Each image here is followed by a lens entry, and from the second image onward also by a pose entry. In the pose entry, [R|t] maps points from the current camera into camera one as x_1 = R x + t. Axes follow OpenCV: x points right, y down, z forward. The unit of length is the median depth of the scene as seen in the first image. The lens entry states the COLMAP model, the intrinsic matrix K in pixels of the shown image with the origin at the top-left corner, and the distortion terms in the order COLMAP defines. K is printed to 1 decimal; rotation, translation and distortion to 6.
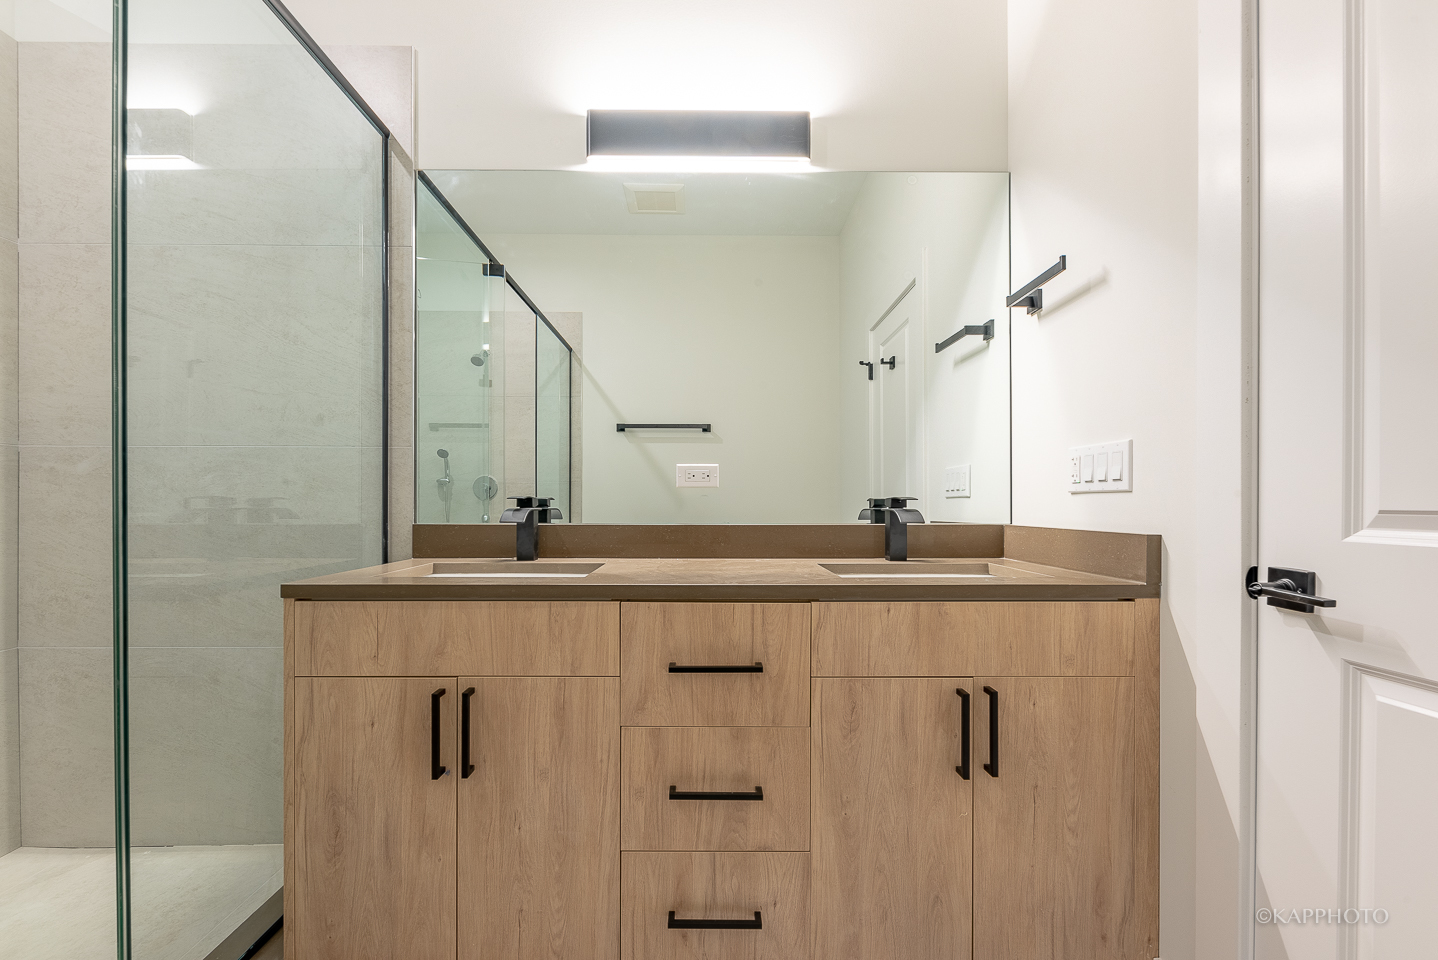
lens RADIAL K [[547.3, 0, 639.4], [0, 547.3, 506.5], [0, 0, 1]] dist [-0.000007, -0.000010]
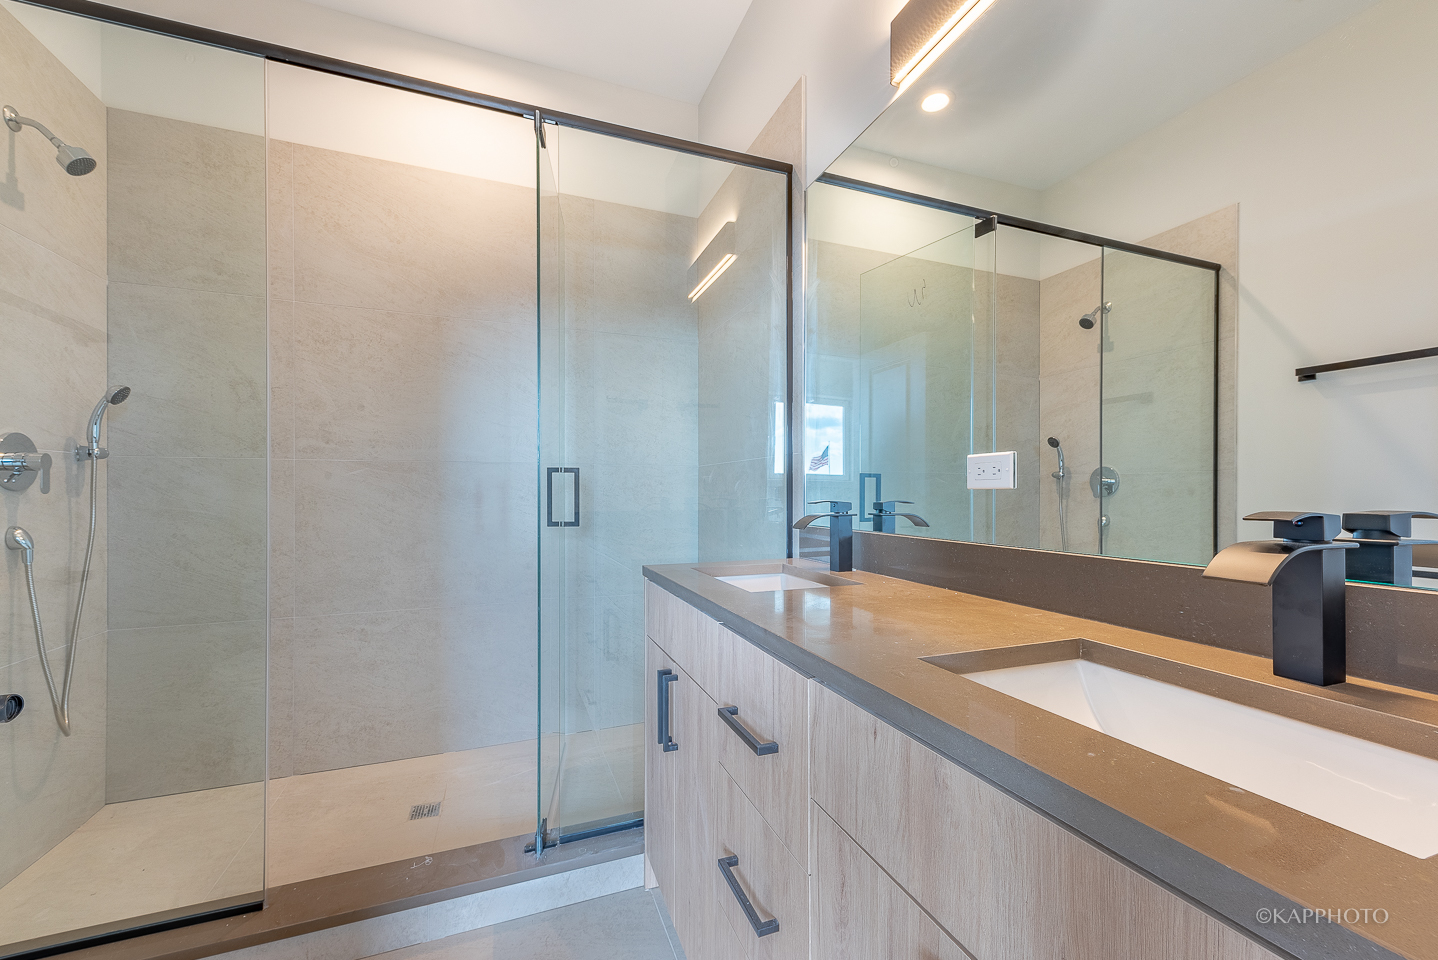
lens RADIAL K [[556.2, 0, 688.9], [0, 556.2, 499.4], [0, 0, 1]] dist [0.001571, 0.000028]
pose [[0.442985, 0.000755, -0.896528, 0.197389], [-0.003654, 0.999993, -0.000963, -0.007251], [0.896521, 0.003703, 0.442985, 0.140653]]
